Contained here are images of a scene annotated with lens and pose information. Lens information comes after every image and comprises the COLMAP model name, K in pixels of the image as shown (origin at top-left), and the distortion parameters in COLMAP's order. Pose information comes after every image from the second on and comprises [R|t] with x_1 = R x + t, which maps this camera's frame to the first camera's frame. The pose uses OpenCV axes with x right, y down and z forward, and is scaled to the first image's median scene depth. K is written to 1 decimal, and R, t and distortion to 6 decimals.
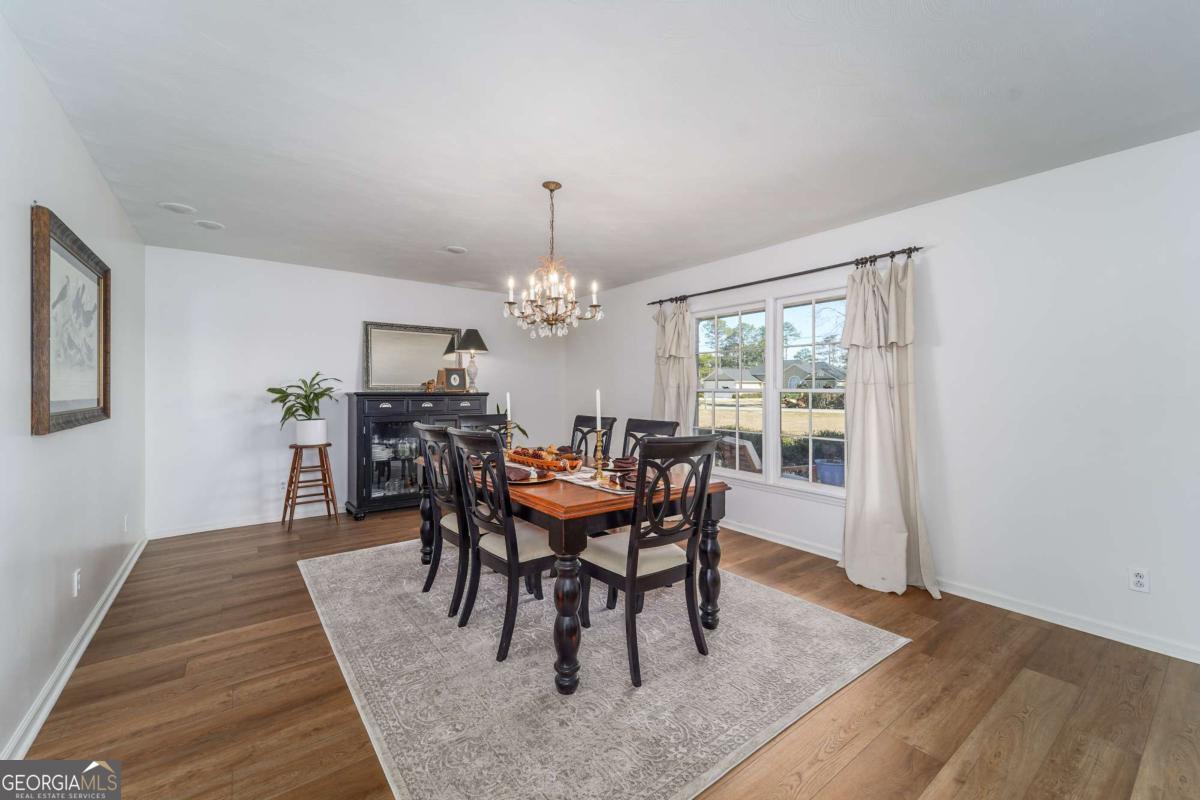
lens RADIAL K [[483.7, 0, 599.5], [0, 483.7, 388.3], [0, 0, 1]] dist [0.001028, -0.000111]
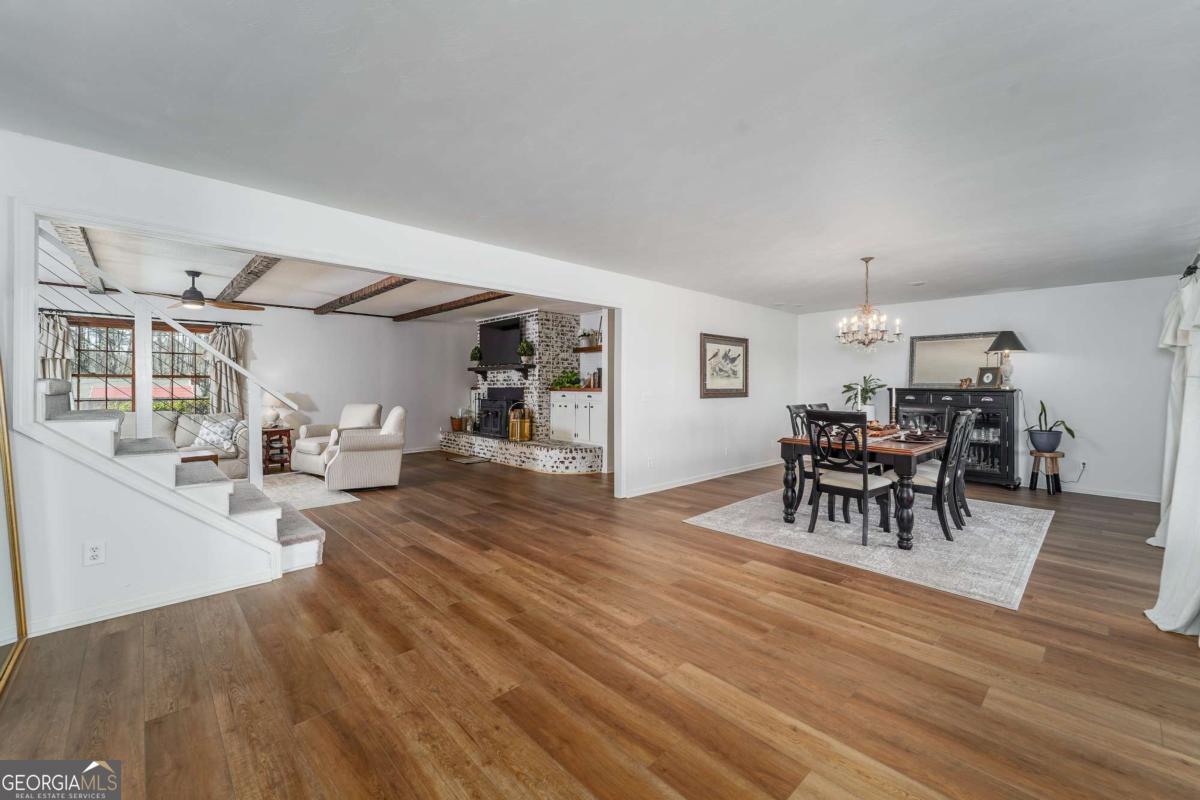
lens RADIAL K [[483.7, 0, 599.5], [0, 483.7, 388.3], [0, 0, 1]] dist [0.001028, -0.000111]
pose [[0.115902, 0.002784, -0.993257, 0.773890], [0.001611, 0.999994, 0.002991, 0.002530], [0.993259, -0.001947, 0.115897, -0.038898]]
